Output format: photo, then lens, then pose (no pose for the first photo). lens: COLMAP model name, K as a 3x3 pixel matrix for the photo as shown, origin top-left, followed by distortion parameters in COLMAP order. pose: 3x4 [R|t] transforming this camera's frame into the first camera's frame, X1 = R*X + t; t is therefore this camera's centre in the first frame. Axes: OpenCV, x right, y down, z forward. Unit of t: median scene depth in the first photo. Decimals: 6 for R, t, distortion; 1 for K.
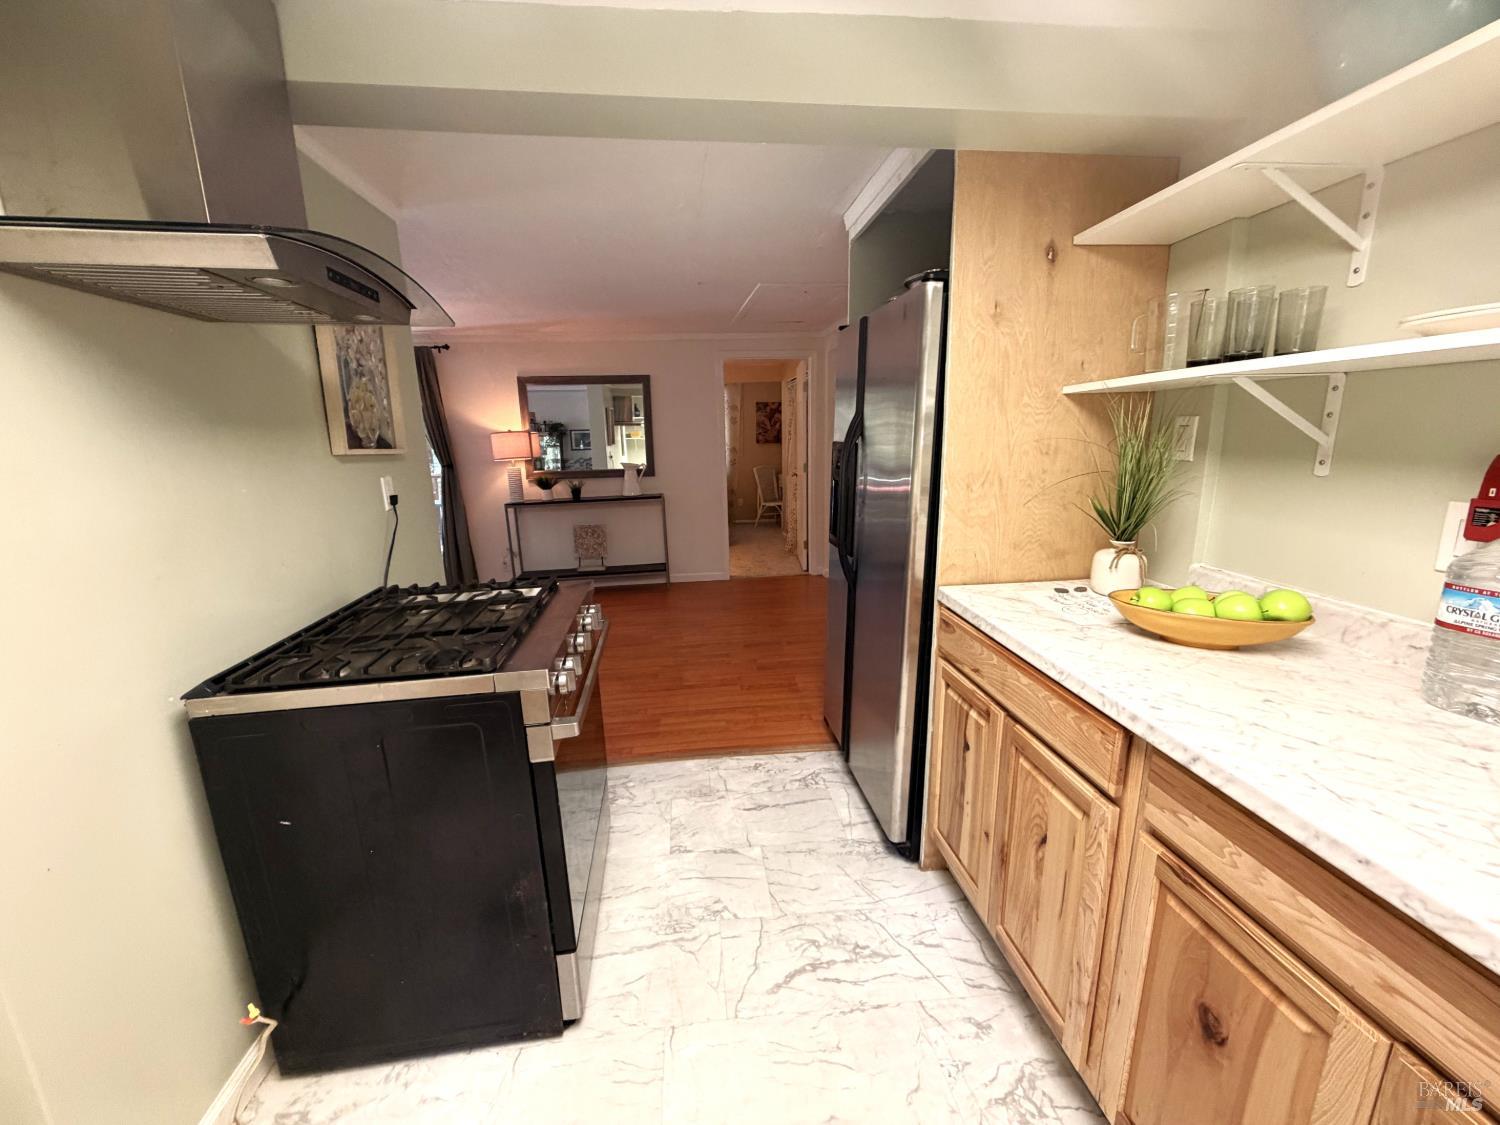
lens RADIAL K [[598.2, 0, 748.6], [0, 598.2, 563.9], [0, 0, 1]] dist [0.000855, 0.000071]
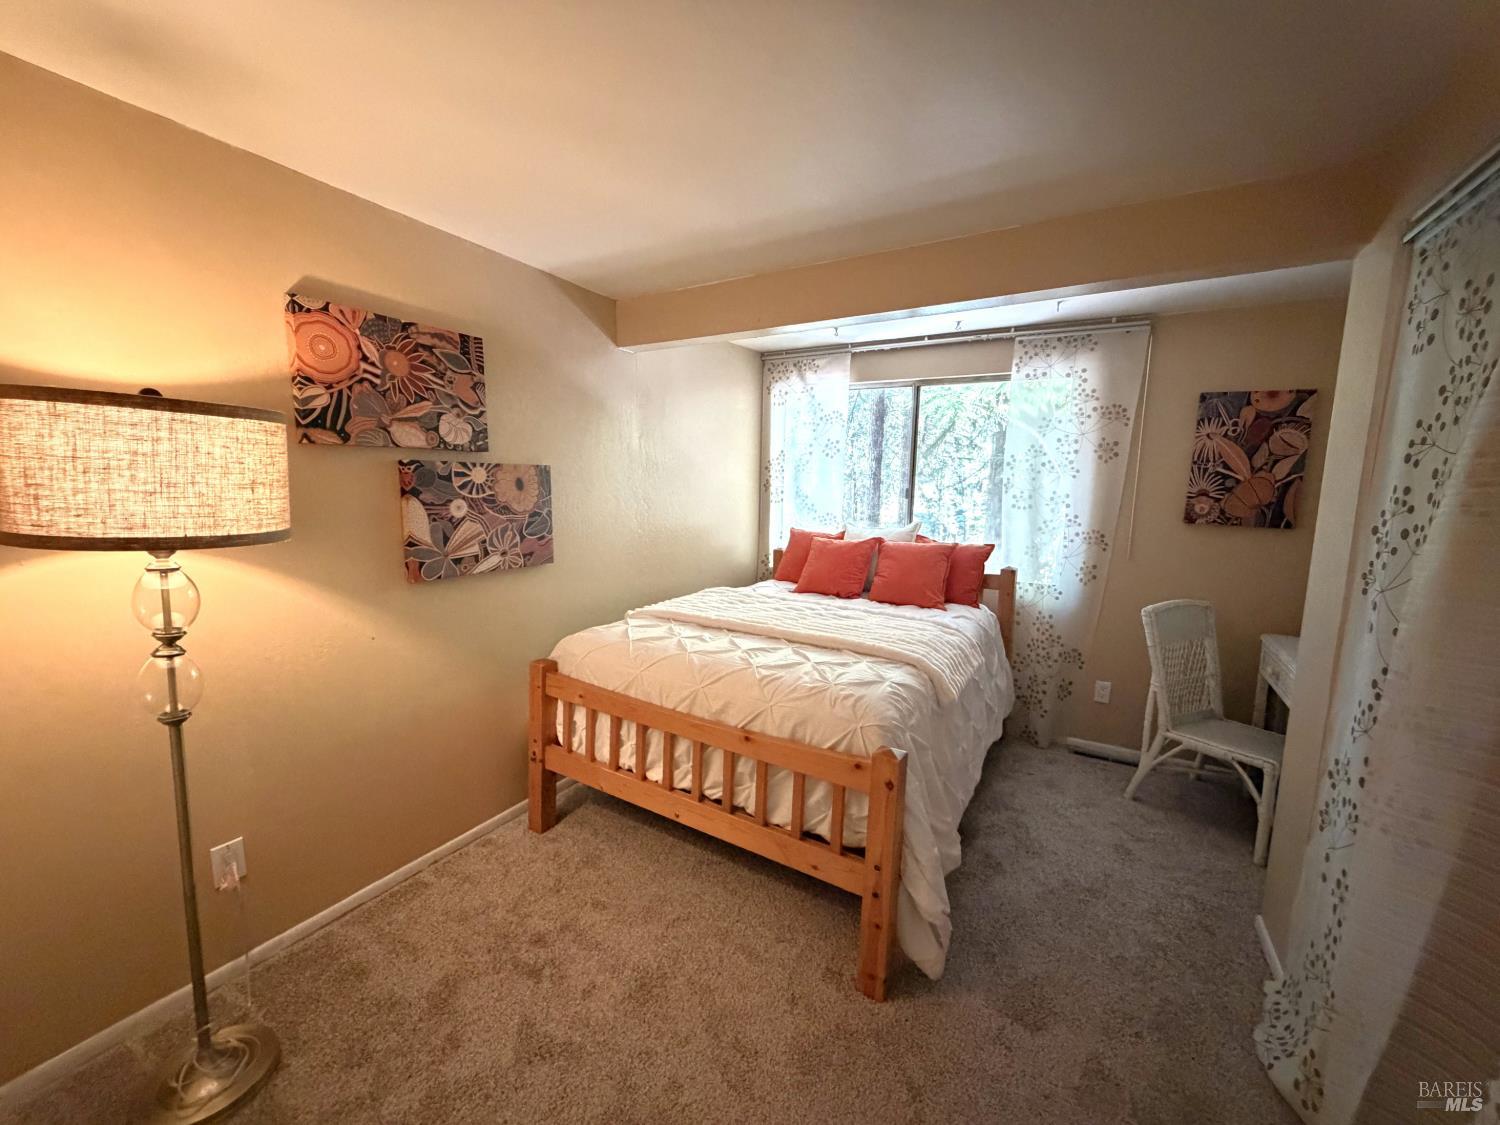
lens RADIAL K [[598.2, 0, 746.4], [0, 598.2, 566.6], [0, 0, 1]] dist [0.000855, 0.000071]
pose [[0.798385, 0.119384, -0.590194, 0.089408], [-0.162204, 0.986557, -0.019861, -0.668821], [0.579889, 0.111589, 0.807017, 3.032303]]
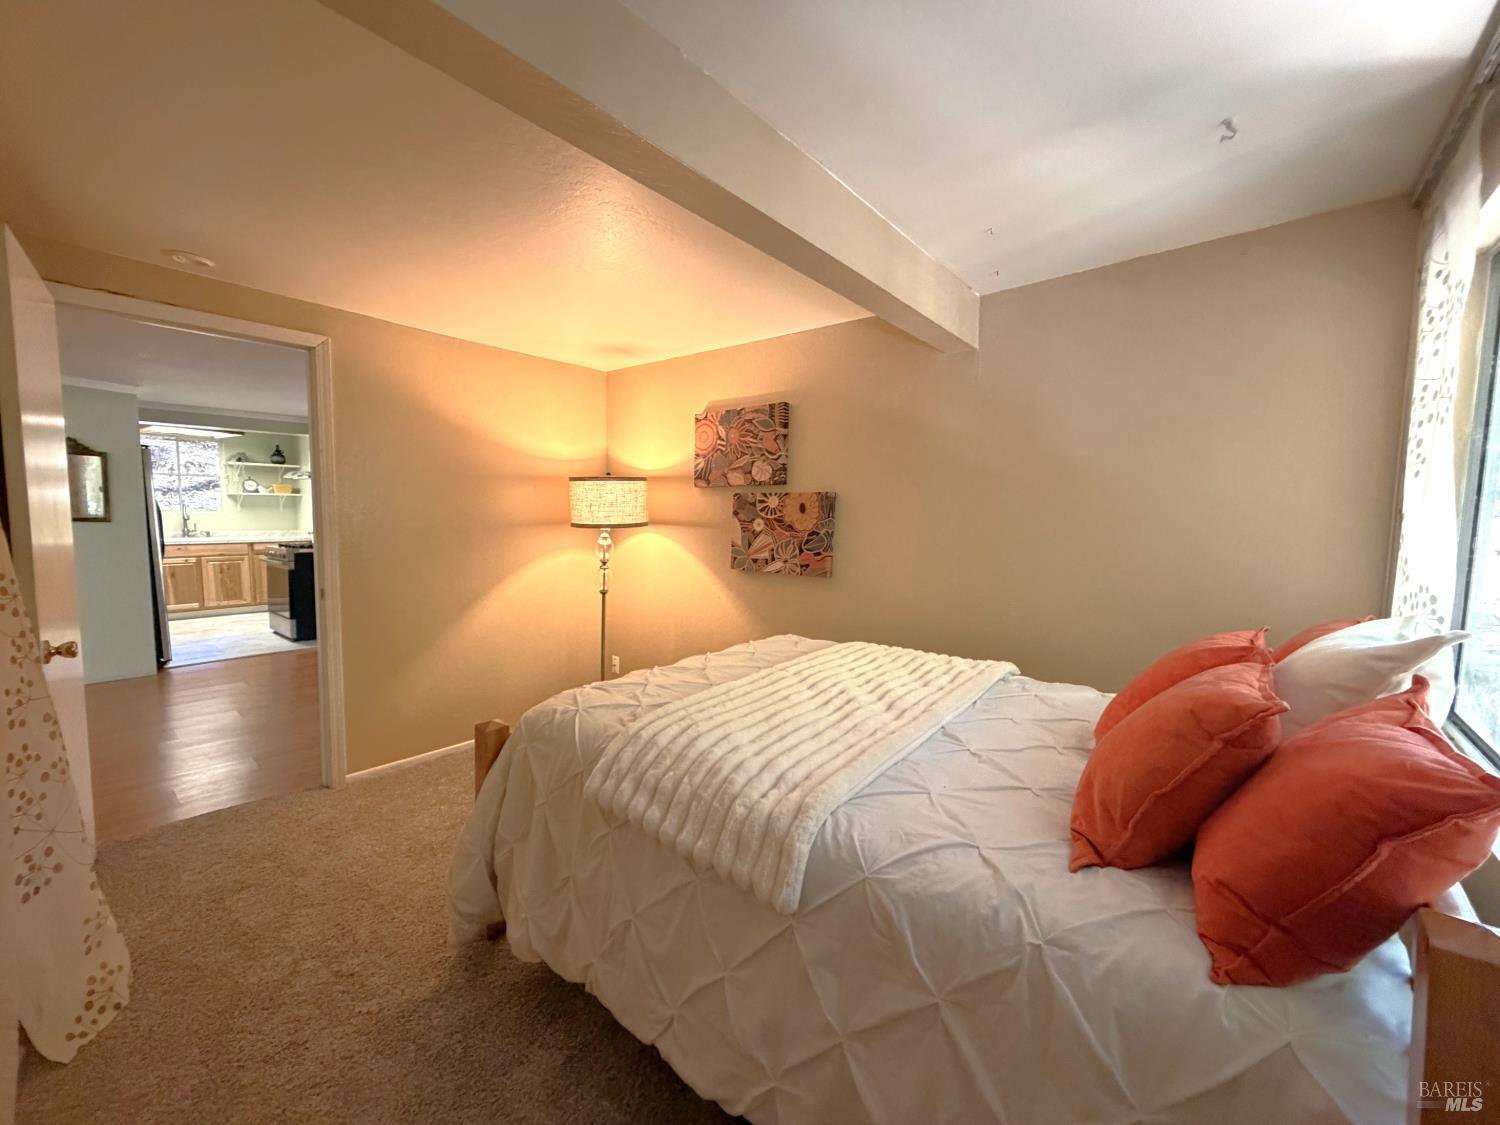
lens RADIAL K [[598.2, 0, 749.6], [0, 598.2, 562.0], [0, 0, 1]] dist [0.000855, 0.000071]
pose [[-0.723881, 0.069688, -0.686397, 0.123601], [-0.144813, 0.957376, 0.249921, -1.011480], [0.674556, 0.280312, -0.682934, 4.706970]]
